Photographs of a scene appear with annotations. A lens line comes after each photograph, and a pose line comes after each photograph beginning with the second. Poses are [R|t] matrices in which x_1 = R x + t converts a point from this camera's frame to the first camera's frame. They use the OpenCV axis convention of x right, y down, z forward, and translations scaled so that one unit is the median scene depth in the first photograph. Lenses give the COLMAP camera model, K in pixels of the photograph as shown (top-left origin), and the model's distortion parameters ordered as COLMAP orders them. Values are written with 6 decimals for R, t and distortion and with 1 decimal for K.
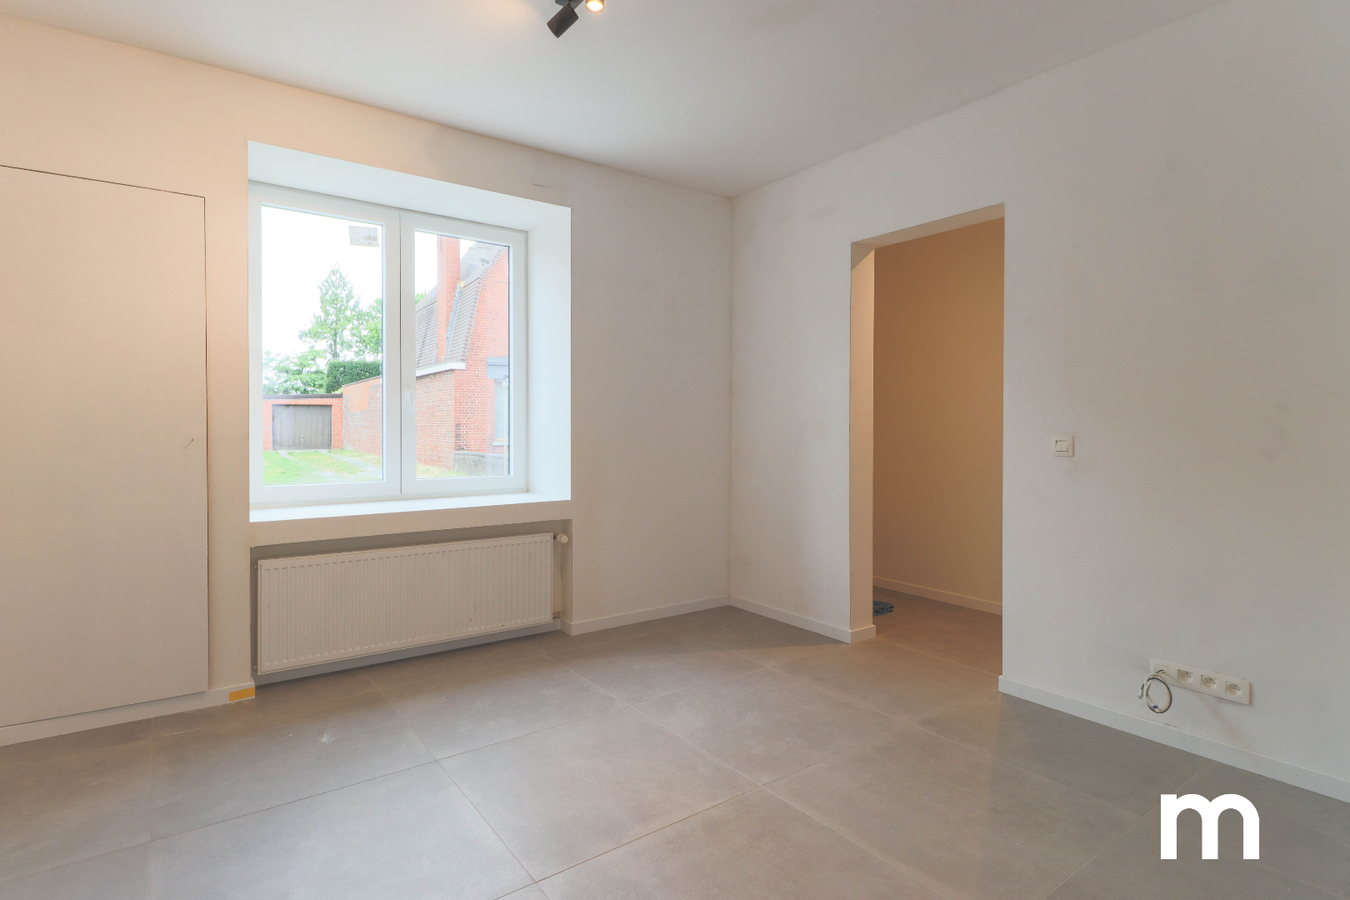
lens RADIAL K [[700.2, 0, 676.7], [0, 700.2, 426.3], [0, 0, 1]] dist [0.012969, -0.000314]
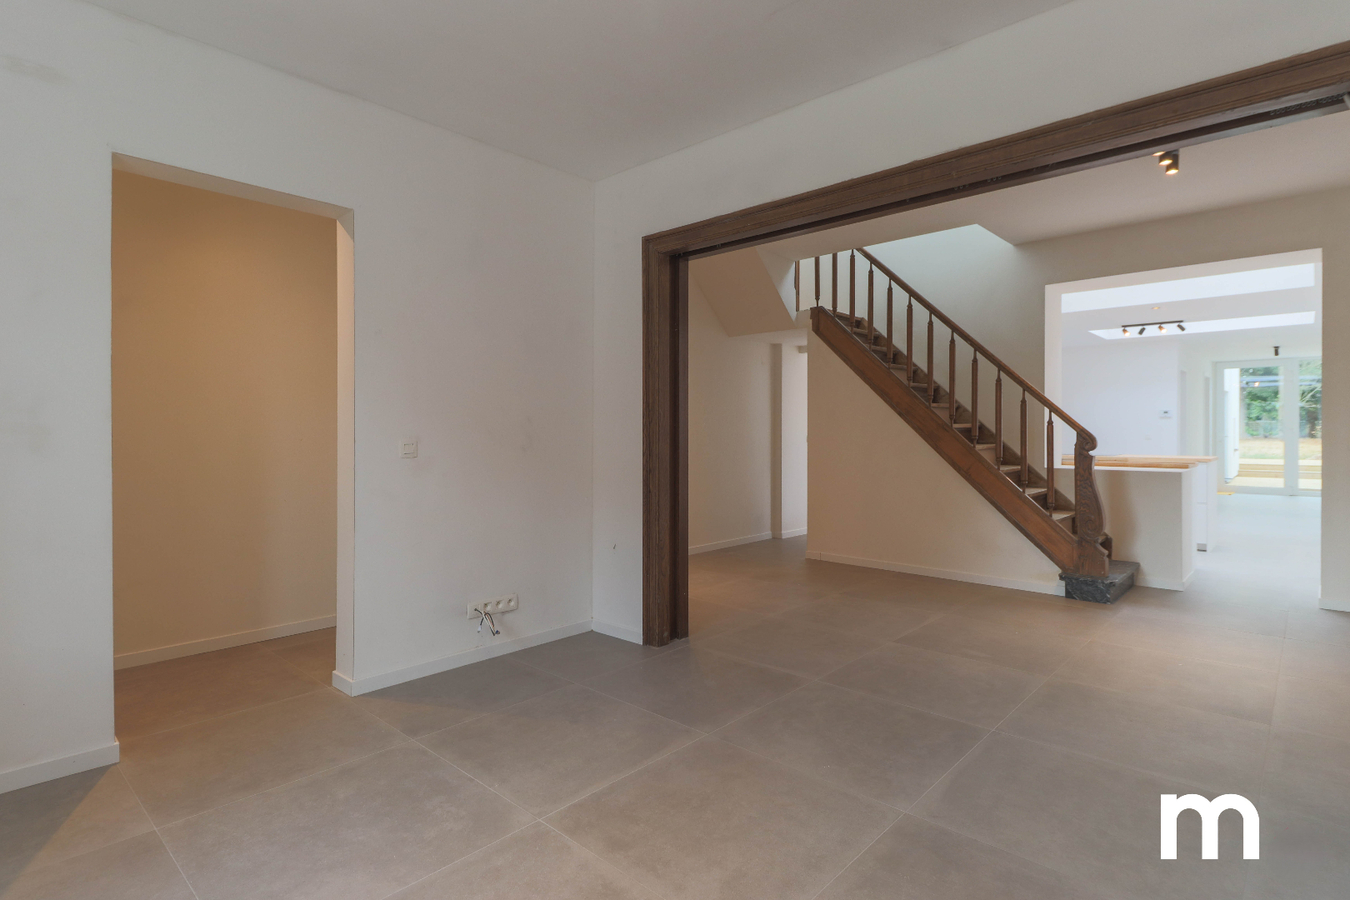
lens RADIAL K [[700.2, 0, 676.7], [0, 700.2, 426.3], [0, 0, 1]] dist [0.012969, -0.000314]
pose [[-0.191147, 0.000870, 0.981561, -0.448630], [0.002751, 0.999996, -0.000351, -0.004795], [-0.981558, 0.002633, -0.191148, 0.539614]]
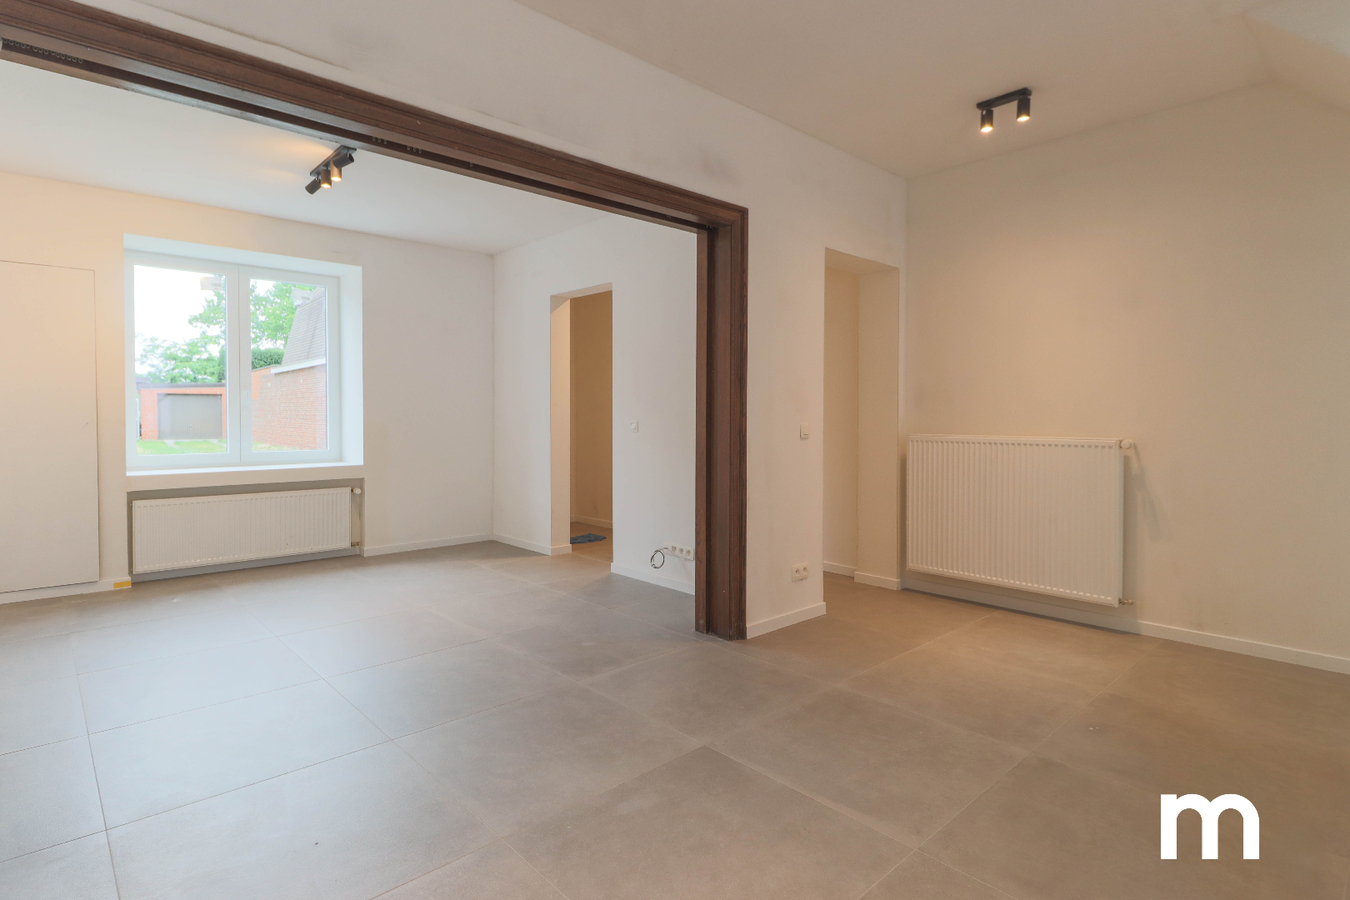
lens RADIAL K [[700.2, 0, 676.7], [0, 700.2, 426.3], [0, 0, 1]] dist [0.012969, -0.000314]
pose [[0.993981, -0.001927, 0.109535, 0.316139], [0.000249, 0.999882, 0.015330, 0.001043], [-0.109552, -0.015211, 0.993865, -0.499202]]
